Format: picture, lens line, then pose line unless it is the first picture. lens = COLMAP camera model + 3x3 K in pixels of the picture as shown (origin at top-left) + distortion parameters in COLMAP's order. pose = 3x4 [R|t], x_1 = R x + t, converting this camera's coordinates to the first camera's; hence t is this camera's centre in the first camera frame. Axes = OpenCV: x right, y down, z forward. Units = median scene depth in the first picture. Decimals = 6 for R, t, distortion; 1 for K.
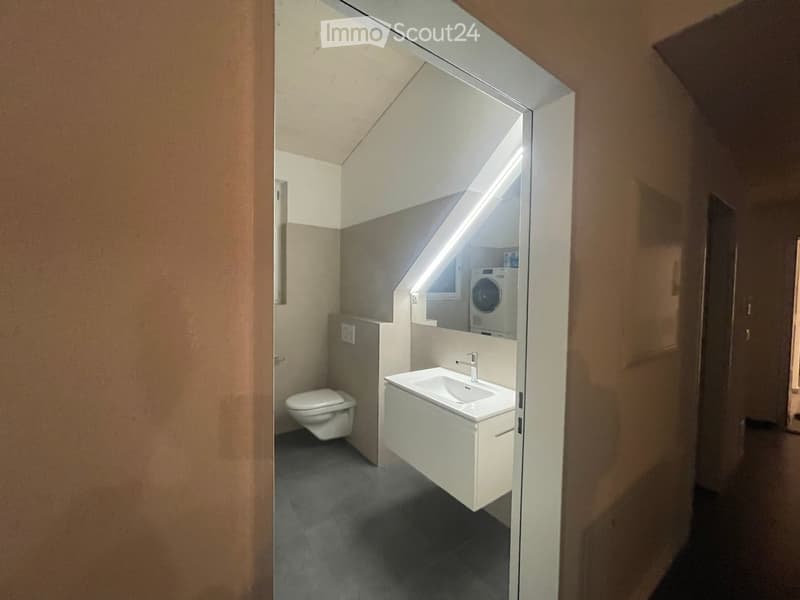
lens RADIAL K [[320.5, 0, 396.4], [0, 320.5, 300.4], [0, 0, 1]] dist [-0.001275, -0.000053]
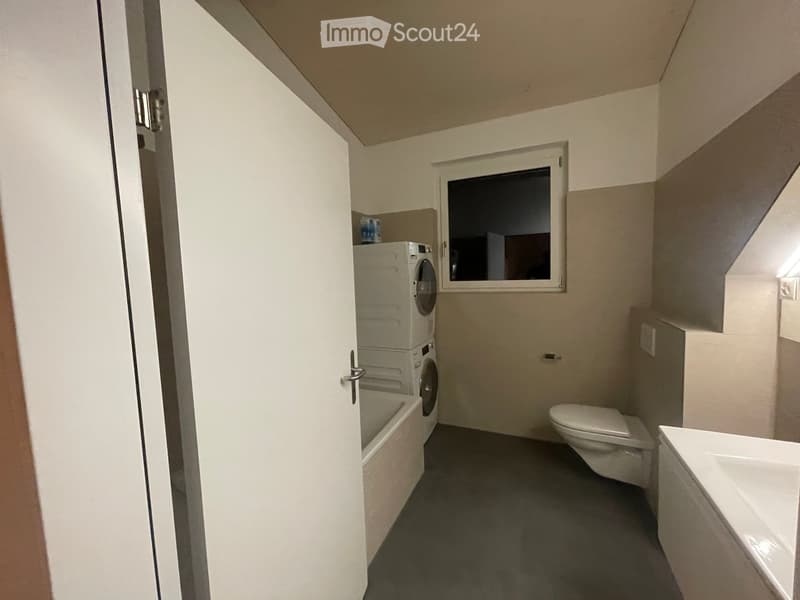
lens RADIAL K [[320.5, 0, 399.4], [0, 320.5, 298.5], [0, 0, 1]] dist [-0.001275, -0.000053]
pose [[0.509078, 0.031721, -0.860136, 0.165901], [0.016511, 0.998777, 0.046606, -0.020877], [0.860562, -0.037928, 0.507931, 0.231124]]
